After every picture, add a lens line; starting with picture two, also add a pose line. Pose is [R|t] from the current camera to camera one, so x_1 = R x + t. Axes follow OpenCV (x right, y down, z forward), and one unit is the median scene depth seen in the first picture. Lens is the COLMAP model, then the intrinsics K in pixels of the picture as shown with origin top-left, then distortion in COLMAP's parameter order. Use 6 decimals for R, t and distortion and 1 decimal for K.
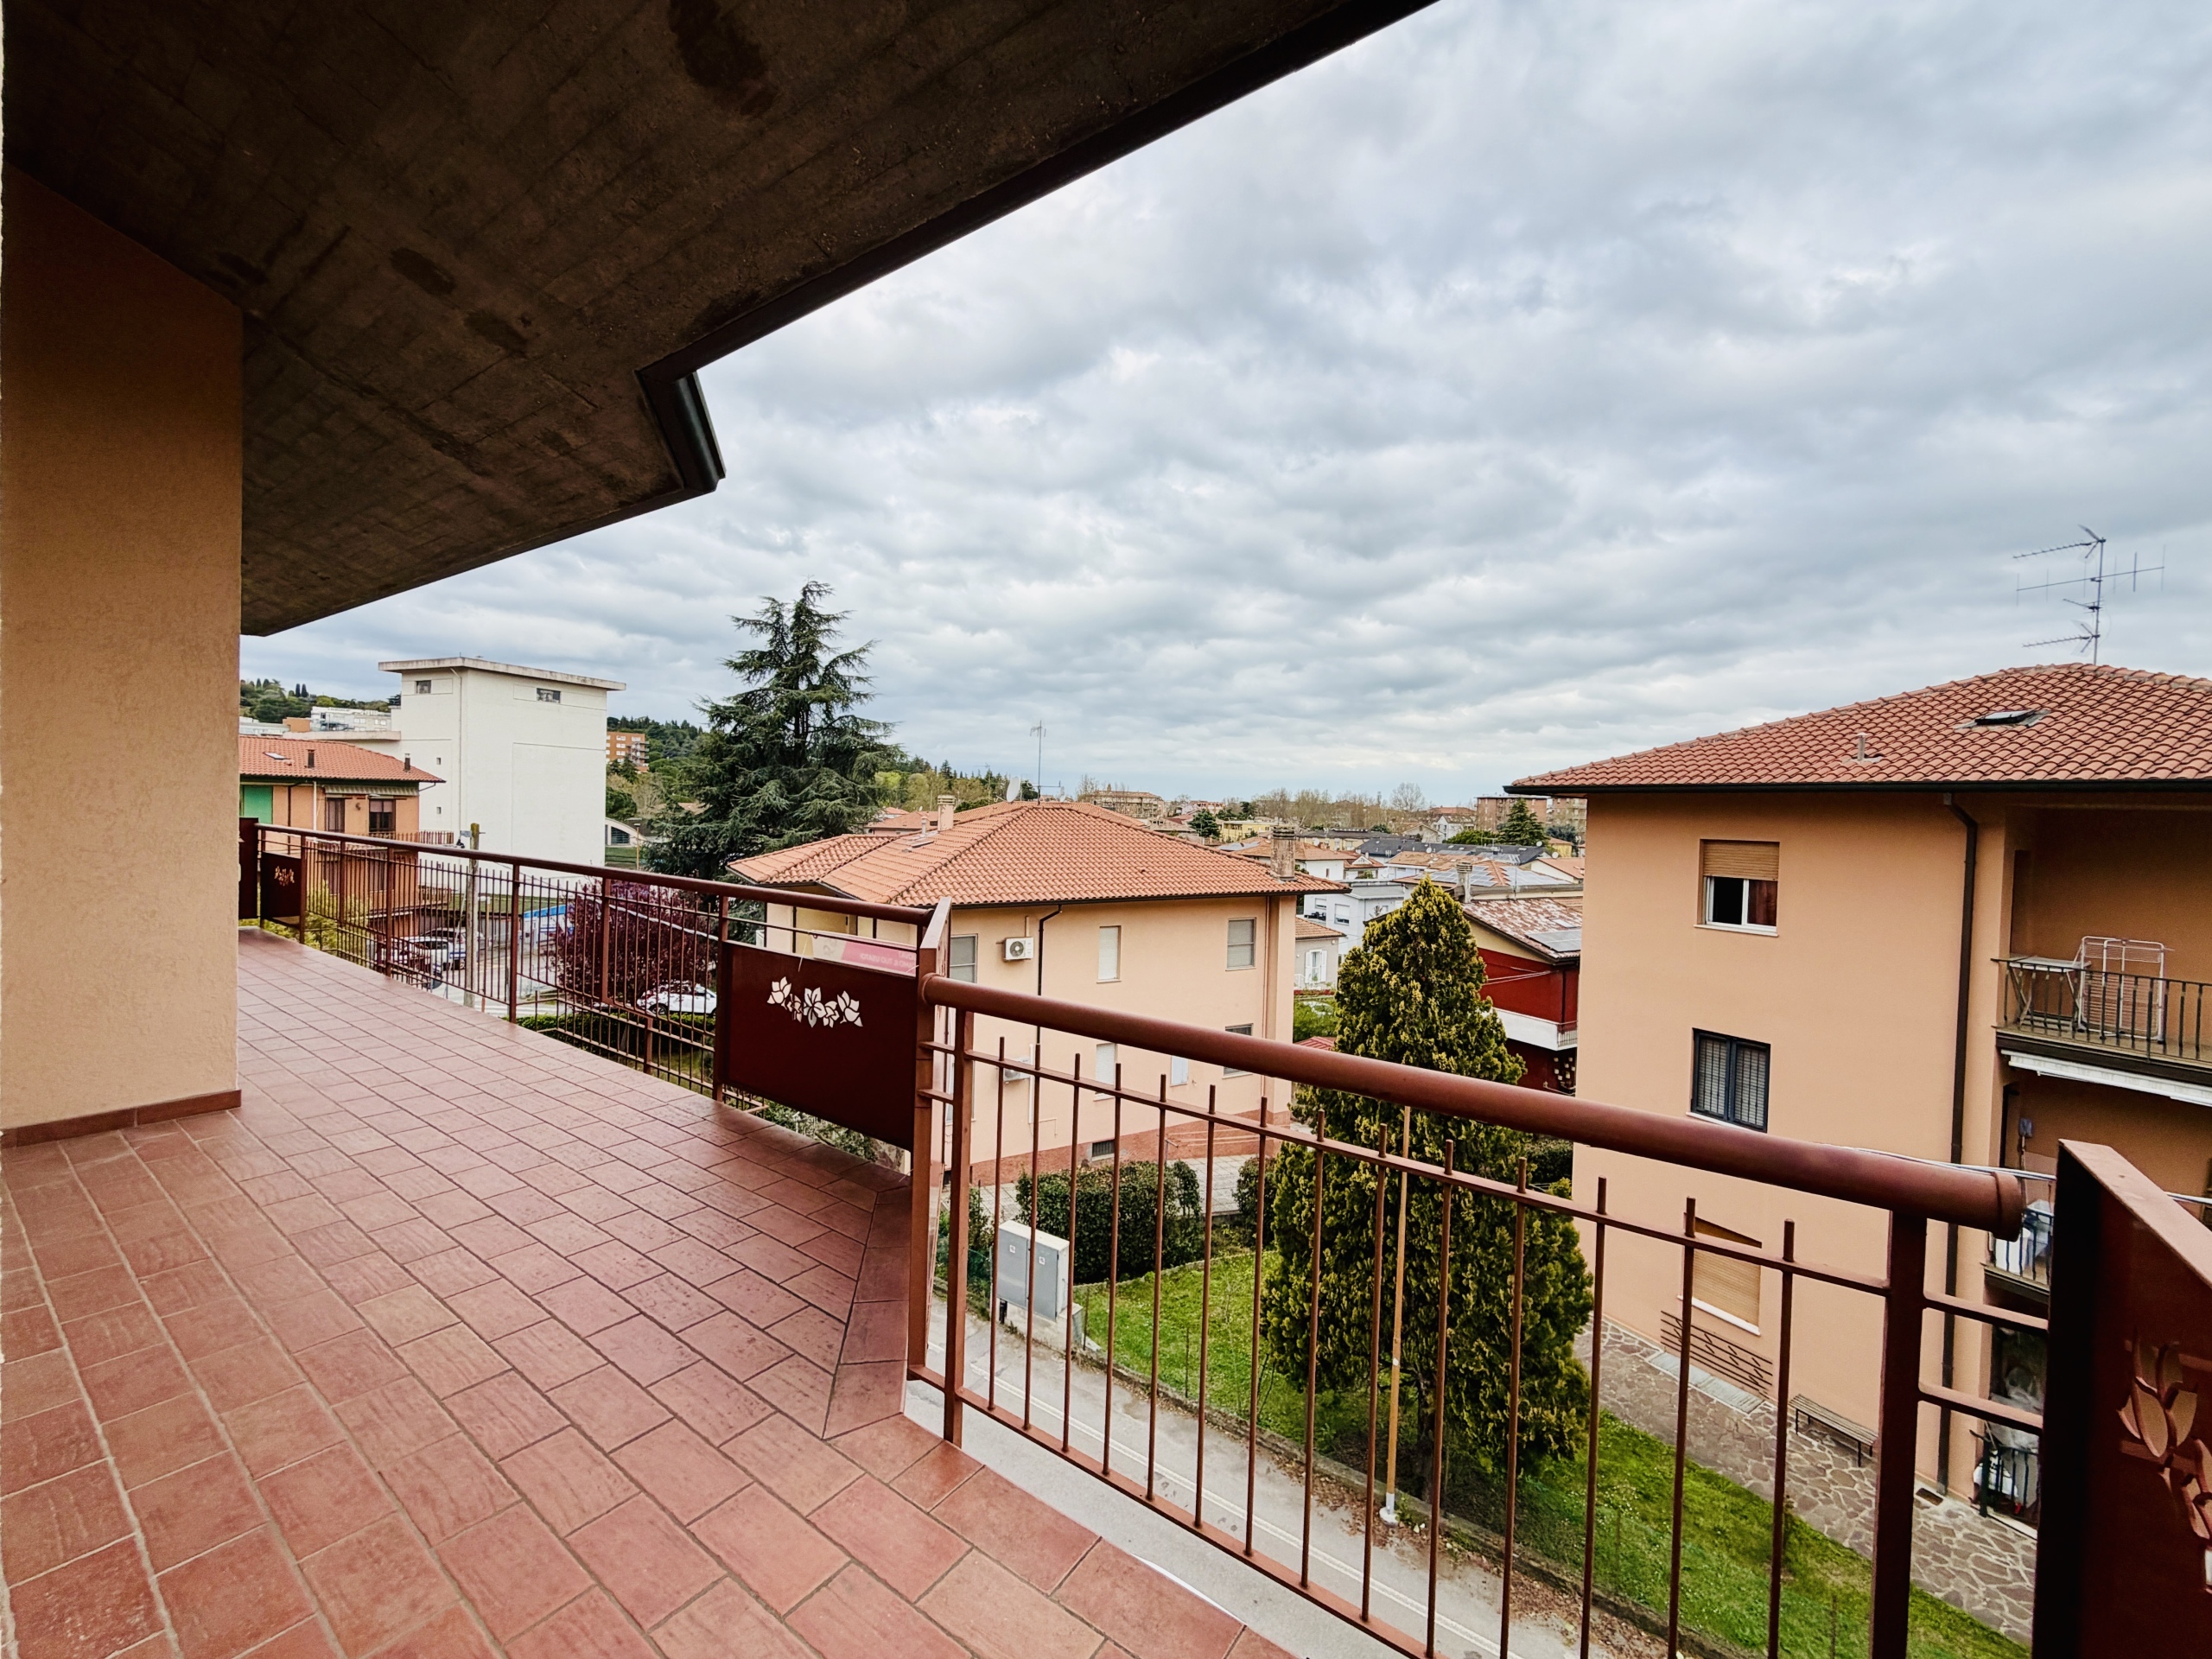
lens RADIAL K [[885.4, 0, 1100.7], [0, 885.4, 827.5], [0, 0, 1]] dist [-0.002011, -0.000193]
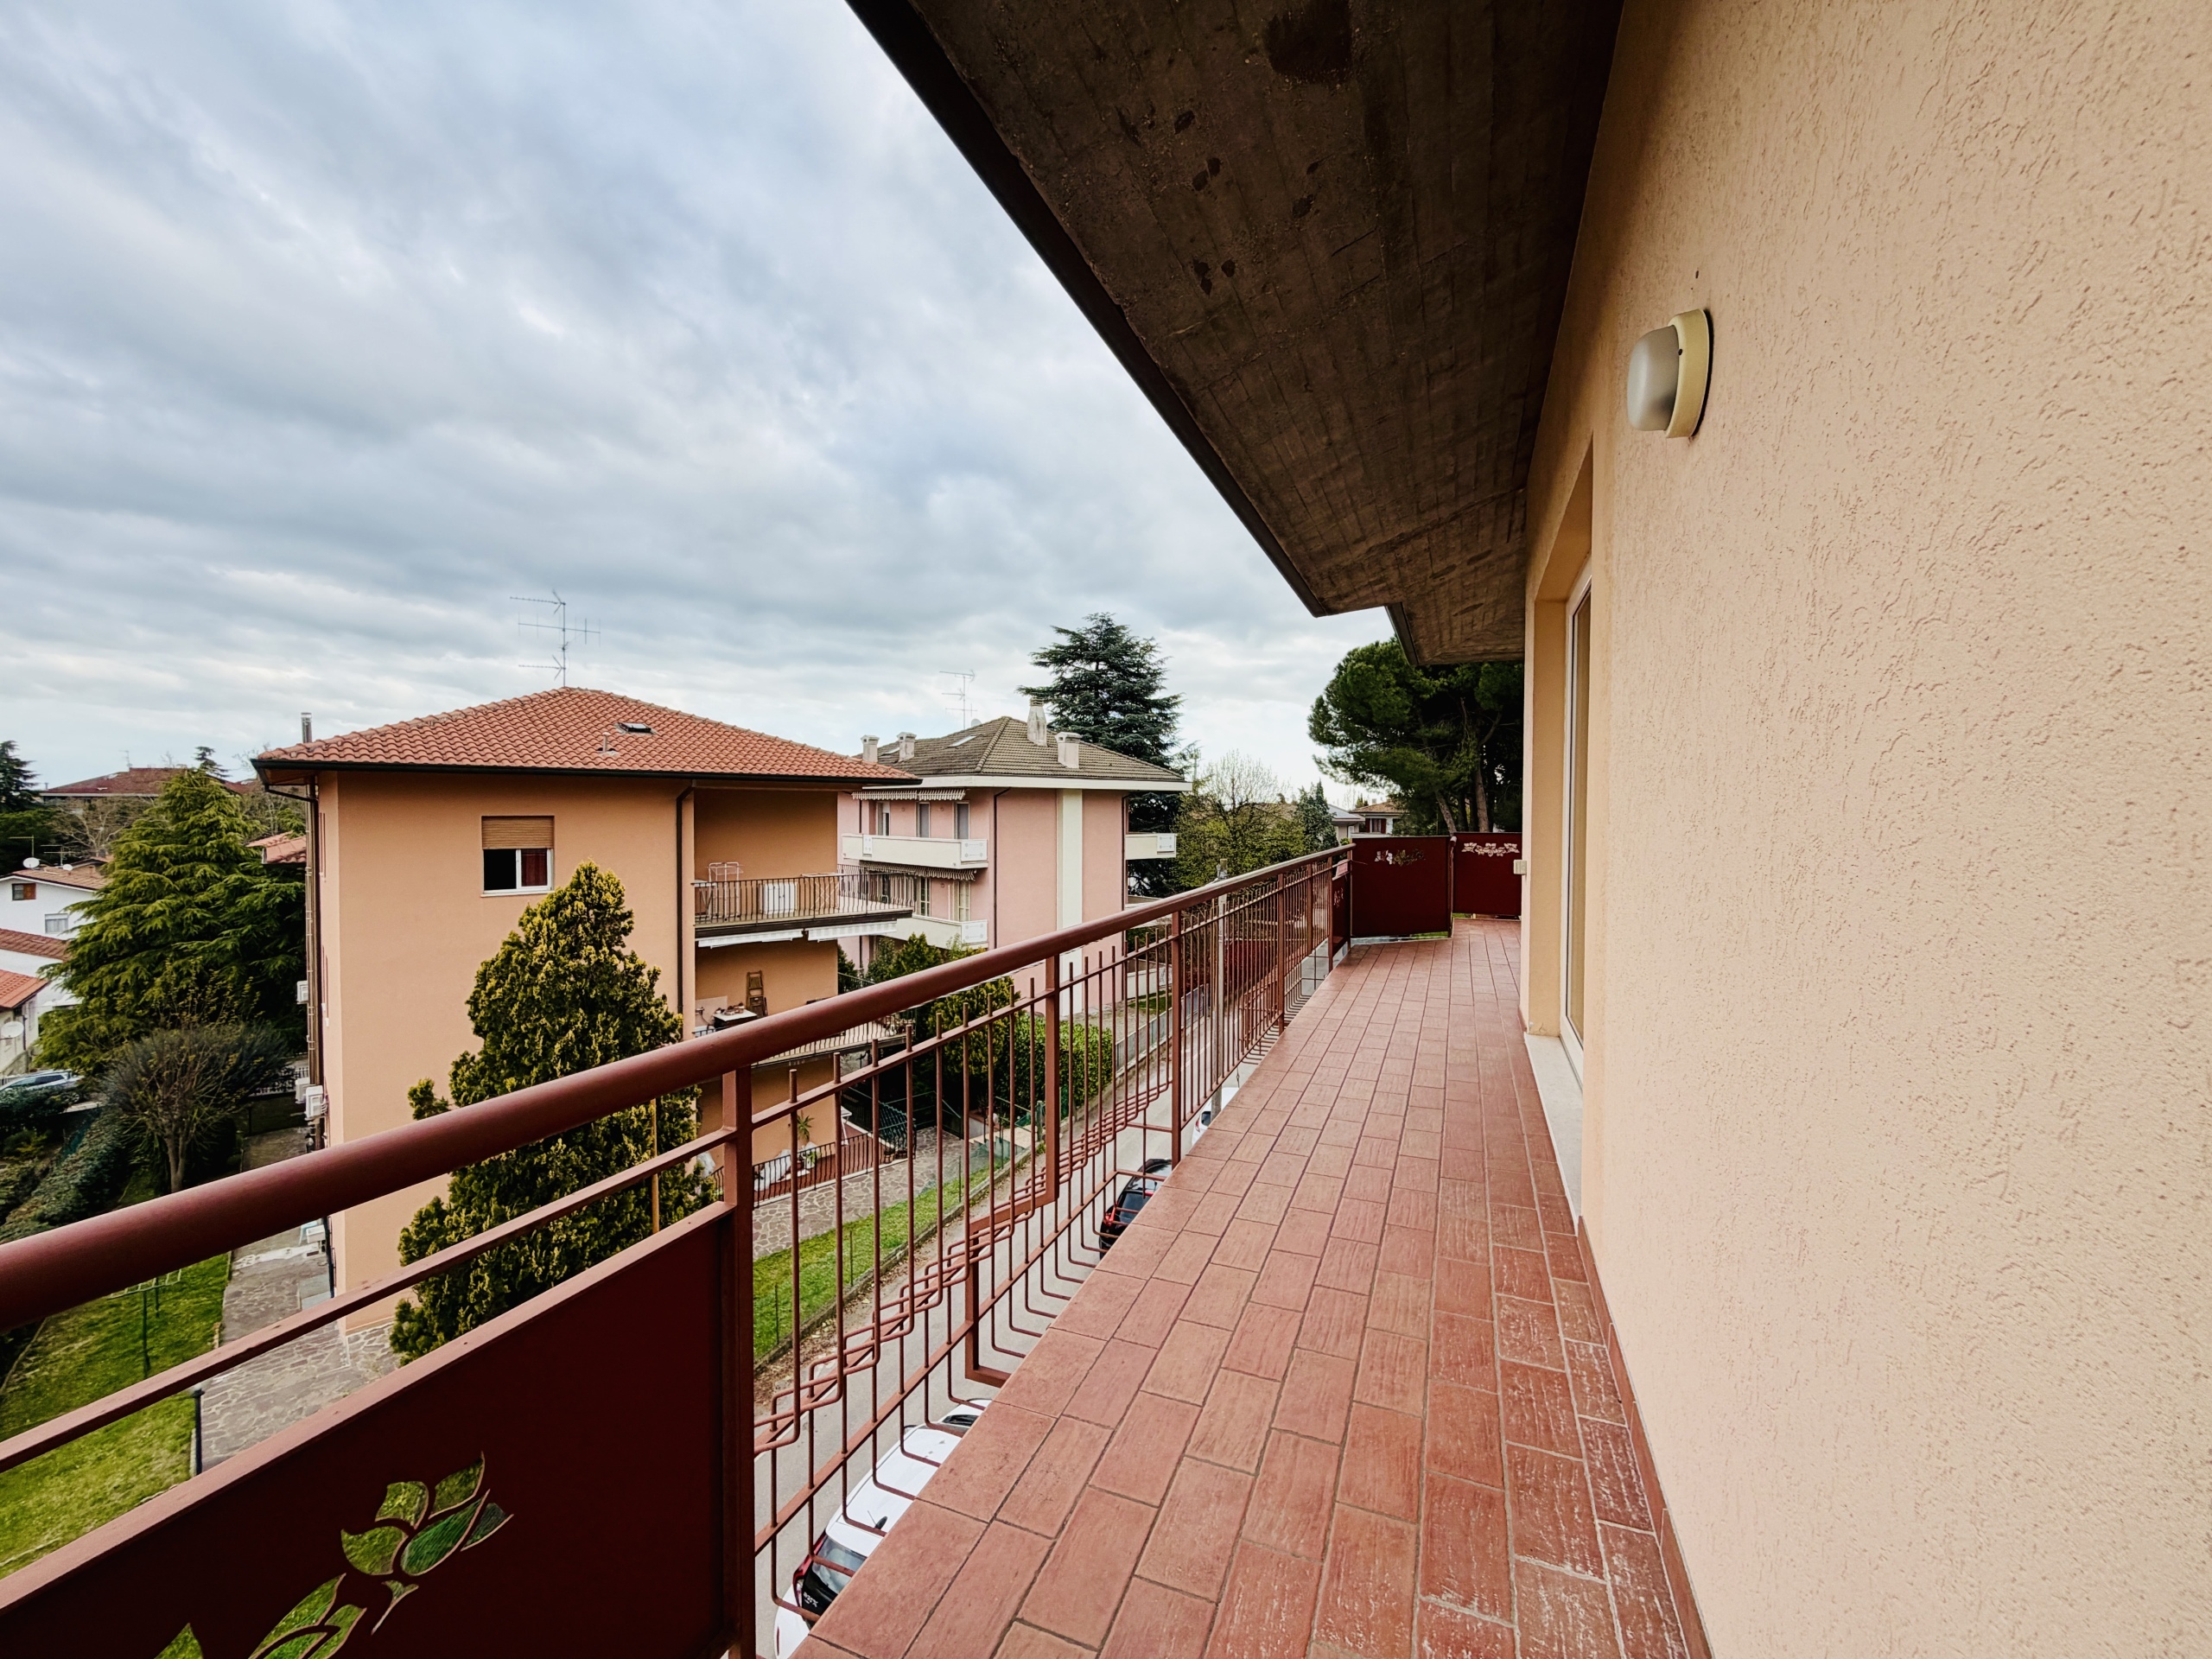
lens RADIAL K [[885.4, 0, 1100.7], [0, 885.4, 827.5], [0, 0, 1]] dist [-0.002011, -0.000193]
pose [[-0.225856, -0.050675, 0.972842, -0.198947], [0.013891, 0.998377, 0.055230, -0.008196], [-0.974062, 0.025988, -0.224786, 0.173629]]
